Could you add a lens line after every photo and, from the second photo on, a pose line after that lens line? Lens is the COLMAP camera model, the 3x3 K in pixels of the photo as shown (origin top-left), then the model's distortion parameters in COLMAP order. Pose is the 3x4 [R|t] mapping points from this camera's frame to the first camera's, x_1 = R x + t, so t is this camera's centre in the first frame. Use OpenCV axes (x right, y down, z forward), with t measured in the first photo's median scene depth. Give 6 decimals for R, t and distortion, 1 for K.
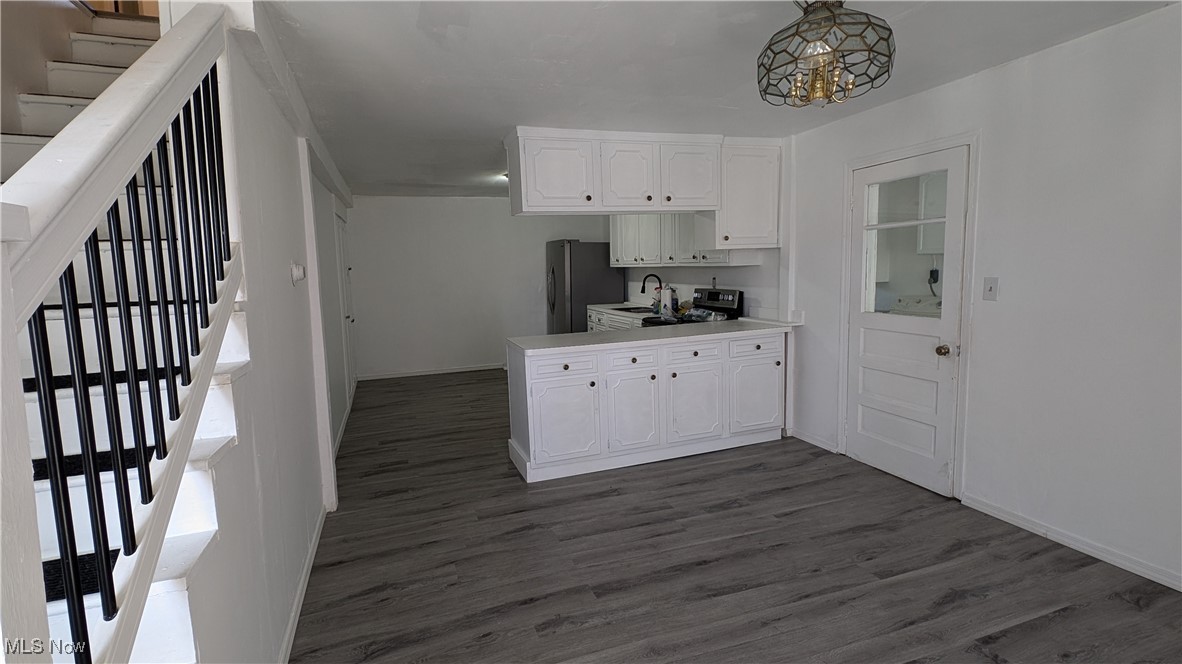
lens RADIAL K [[561.5, 0, 589.0], [0, 561.5, 327.1], [0, 0, 1]] dist [-0.001927, -0.001948]
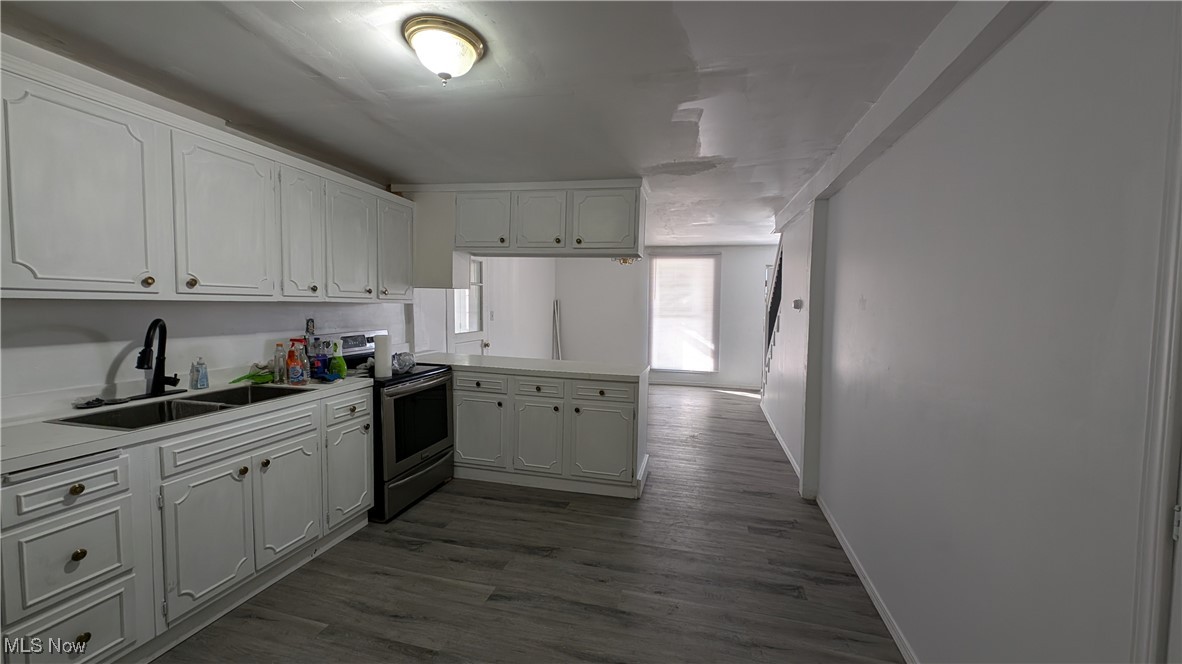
lens RADIAL K [[436.6, 0, 595.3], [0, 436.6, 327.6], [0, 0, 1]] dist [-0.010220, -0.000209]
pose [[-0.833386, -0.010863, 0.552584, -0.818780], [0.071799, 0.989207, 0.127730, -0.263386], [-0.548007, 0.146123, -0.823612, 2.710861]]
